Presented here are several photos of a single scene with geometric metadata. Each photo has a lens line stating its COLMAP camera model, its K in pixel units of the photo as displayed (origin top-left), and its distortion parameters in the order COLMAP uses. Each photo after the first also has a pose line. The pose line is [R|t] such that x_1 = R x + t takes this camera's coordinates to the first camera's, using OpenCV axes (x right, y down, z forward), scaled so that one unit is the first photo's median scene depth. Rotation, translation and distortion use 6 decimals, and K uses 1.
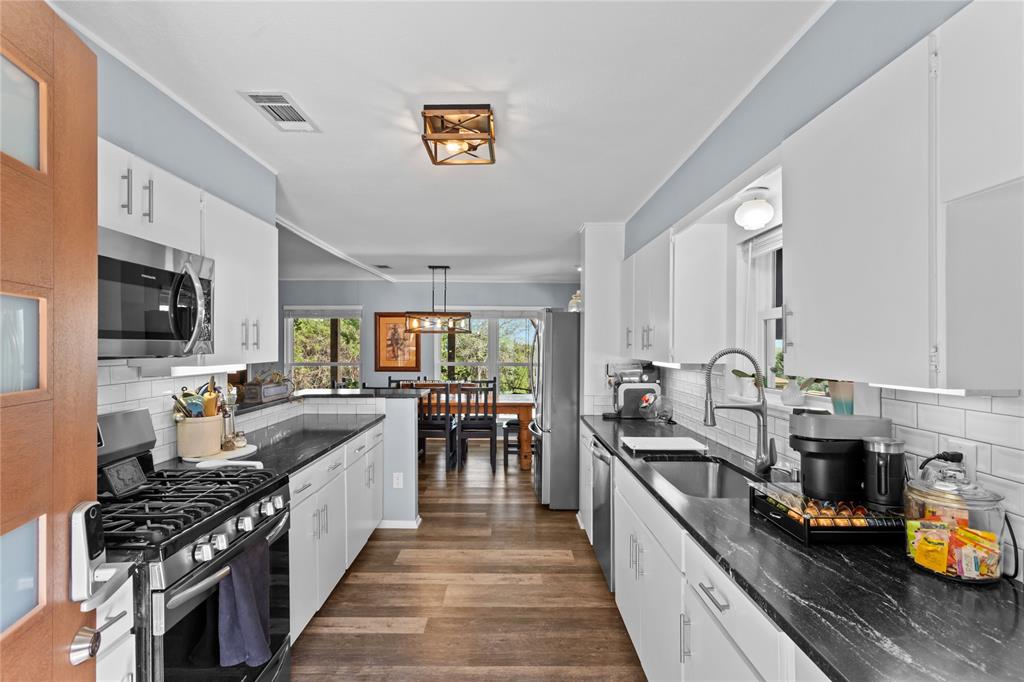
lens RADIAL K [[481.0, 0, 515.4], [0, 481.0, 342.3], [0, 0, 1]] dist [-0.002871, 0.000367]
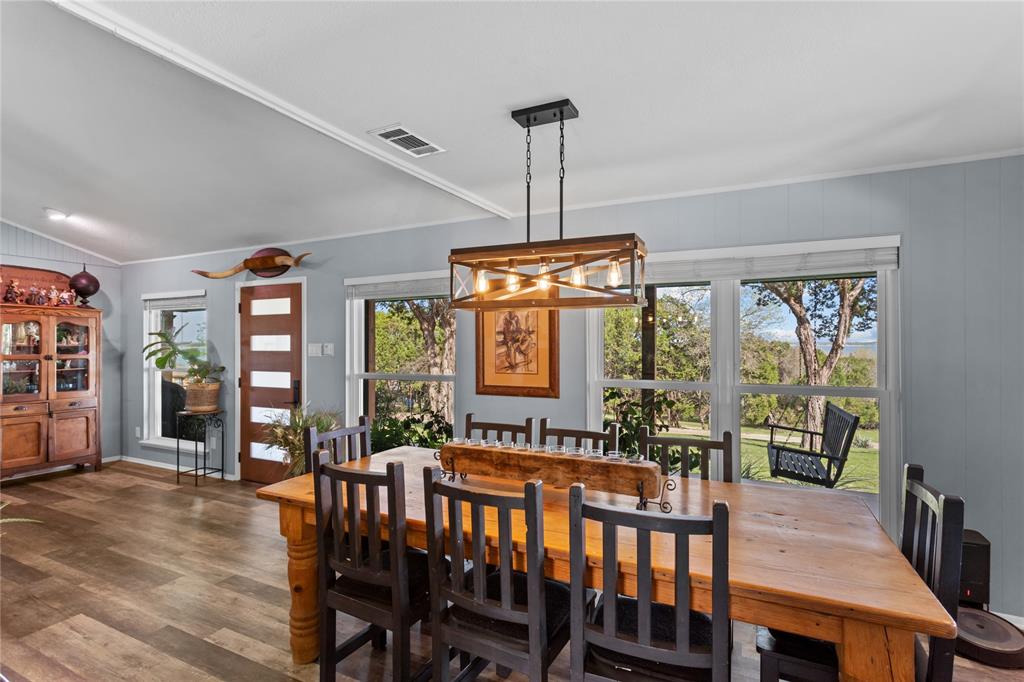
lens RADIAL K [[481.0, 0, 515.4], [0, 481.0, 342.3], [0, 0, 1]] dist [-0.002871, 0.000367]
pose [[0.891828, 0.000628, -0.452375, -0.021539], [0.002435, 0.999978, 0.006189, 0.002072], [0.452369, -0.006621, 0.891806, 0.609352]]
